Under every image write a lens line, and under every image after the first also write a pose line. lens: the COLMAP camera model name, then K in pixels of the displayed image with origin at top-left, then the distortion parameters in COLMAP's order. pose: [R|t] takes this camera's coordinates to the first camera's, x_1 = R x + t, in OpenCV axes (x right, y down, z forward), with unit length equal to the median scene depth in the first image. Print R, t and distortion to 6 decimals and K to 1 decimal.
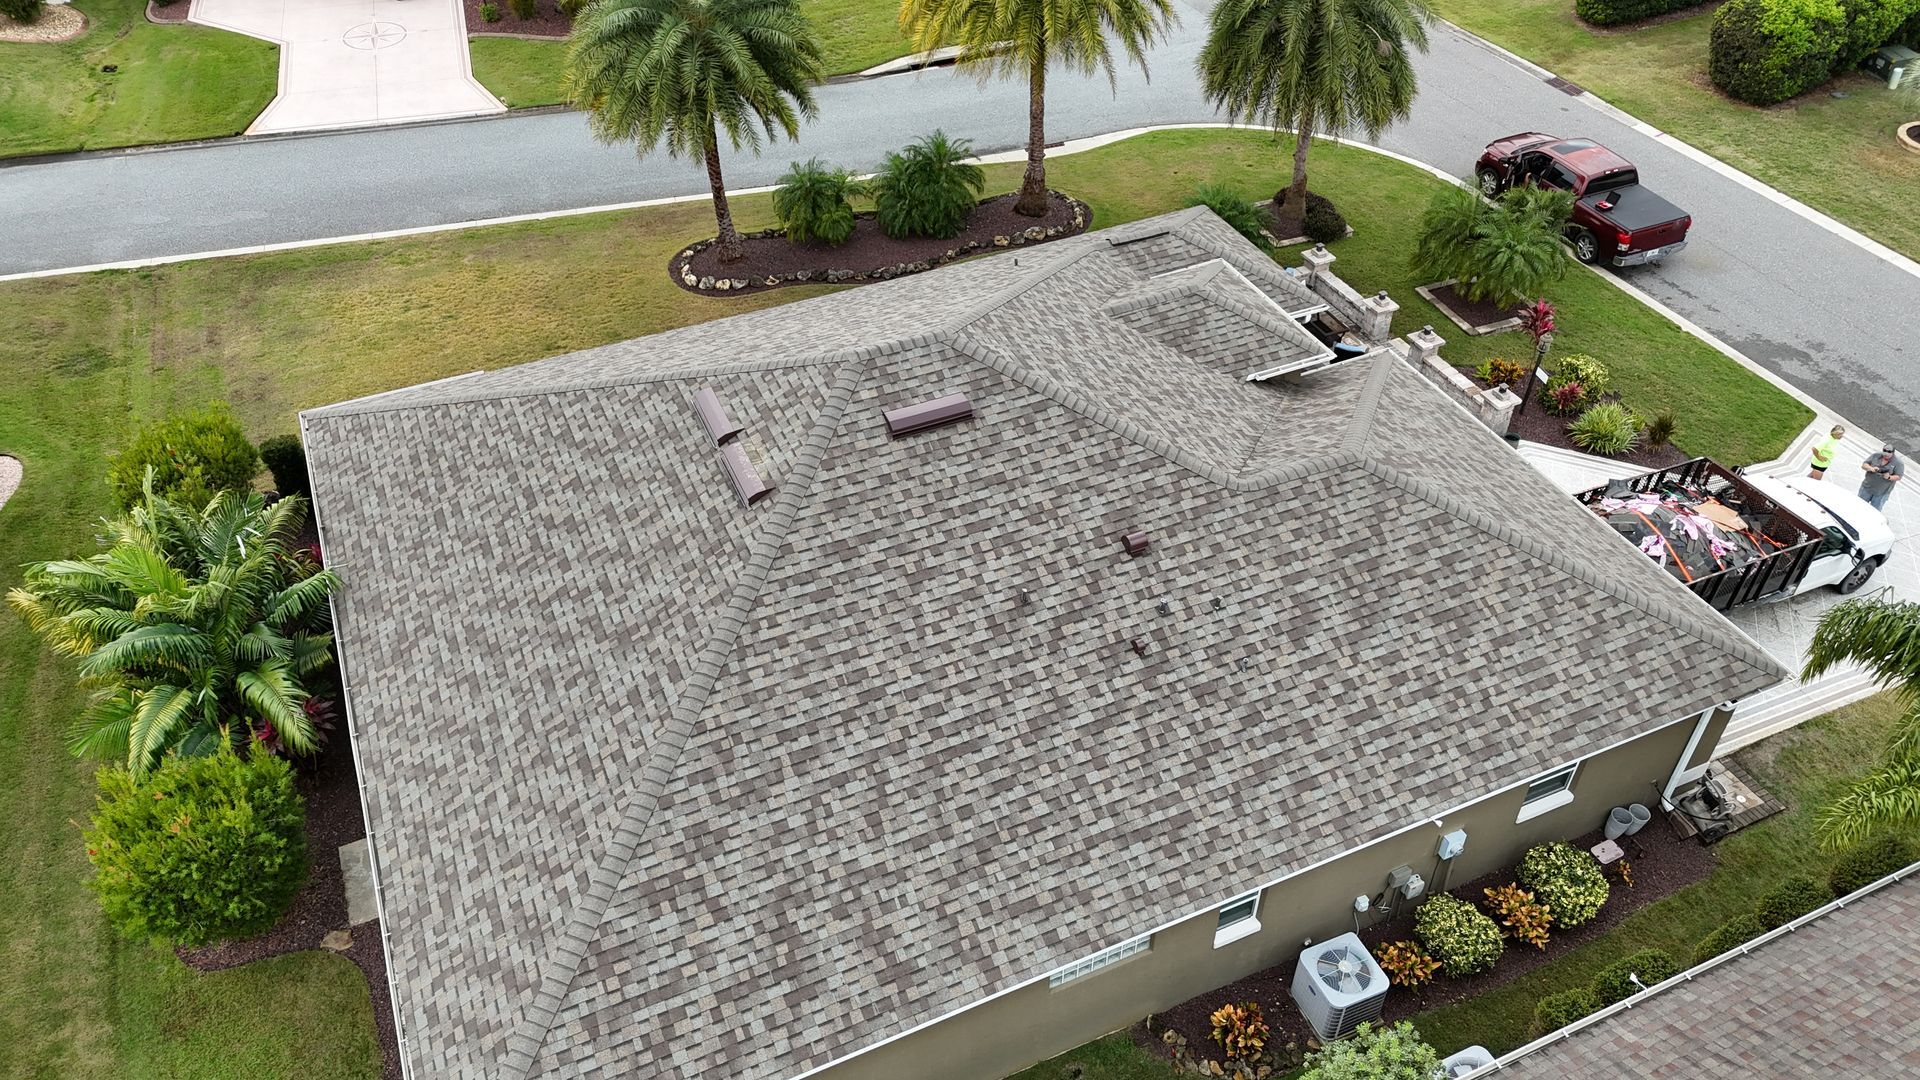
lens RADIAL K [[1427.7, 0, 970.1], [0, 1427.7, 537.7], [0, 0, 1]] dist [0.026569, -0.002776]
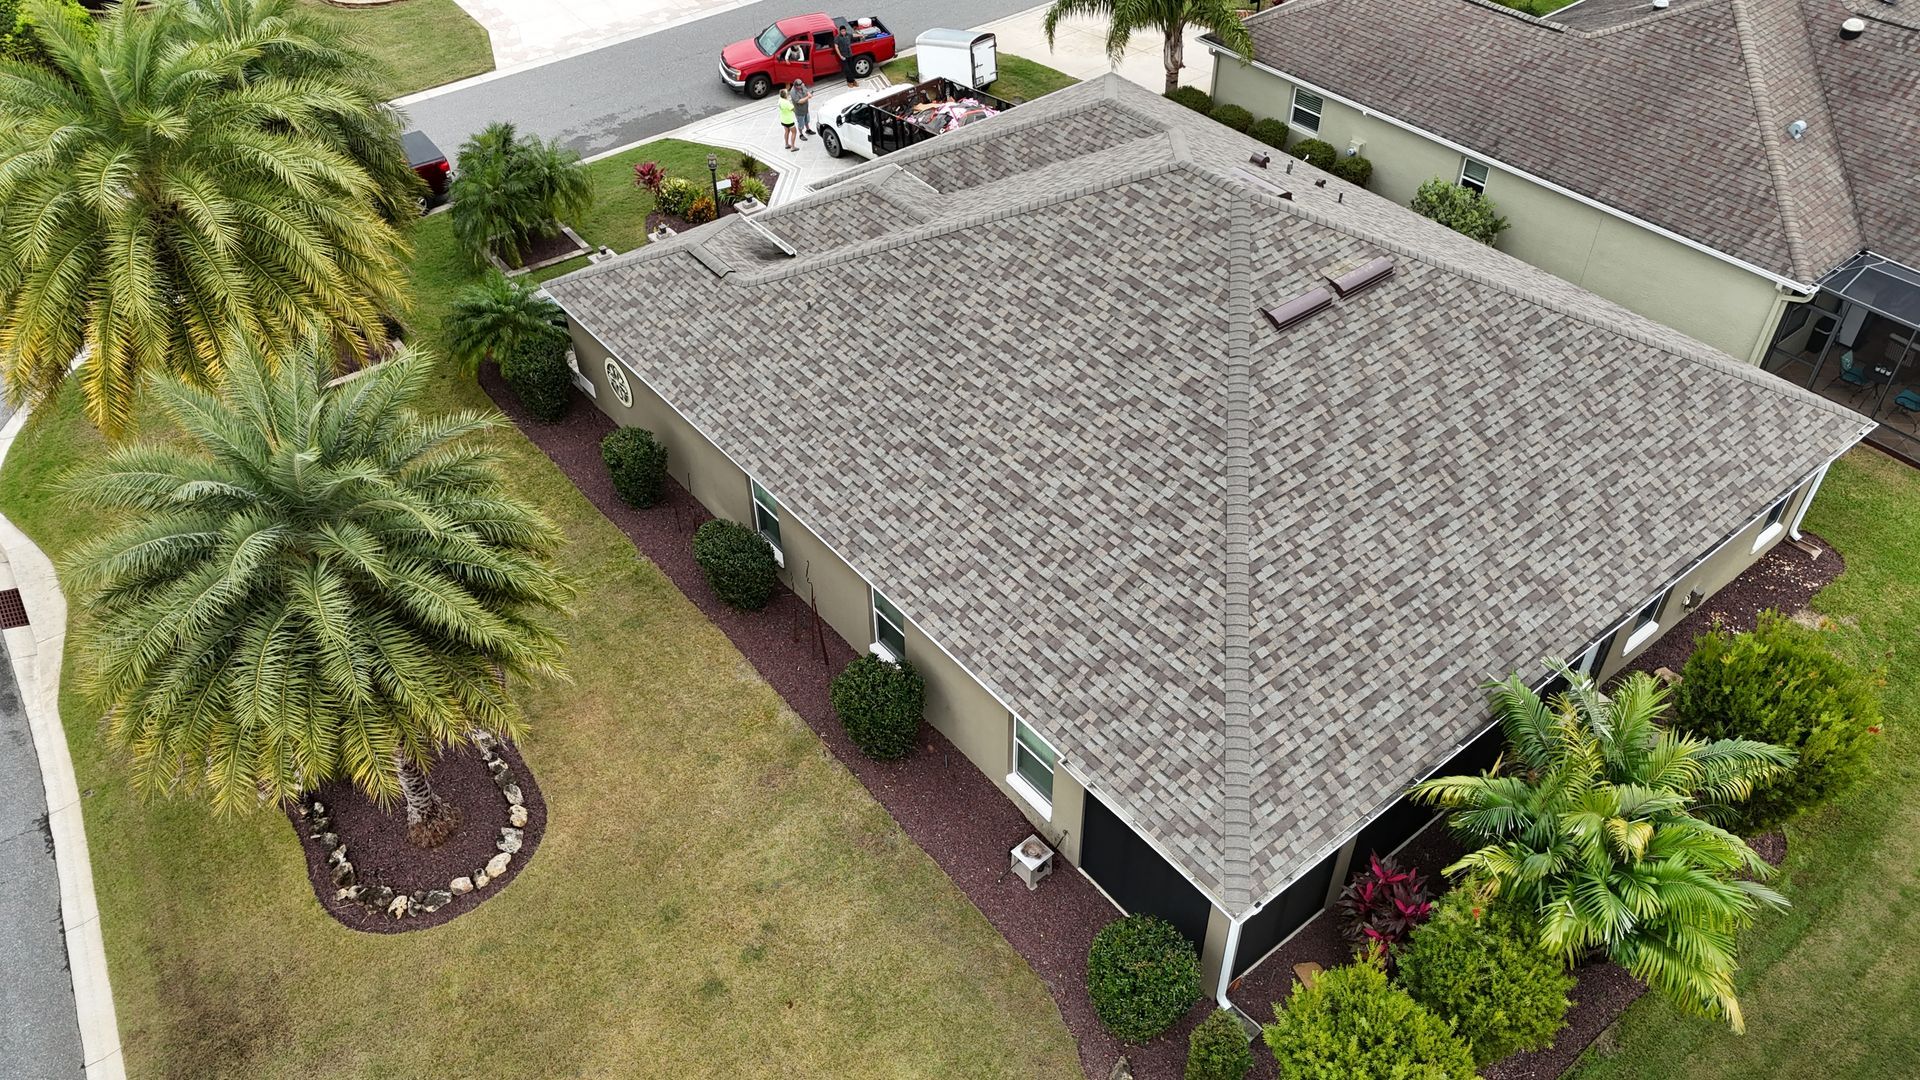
lens RADIAL K [[1427.7, 0, 968.5], [0, 1427.7, 541.6], [0, 0, 1]] dist [0.026569, -0.002776]
pose [[-0.254060, -0.630882, 0.733104, -0.979029], [0.635136, 0.462814, 0.618390, -0.797889], [-0.729422, 0.622728, 0.283113, 0.954263]]
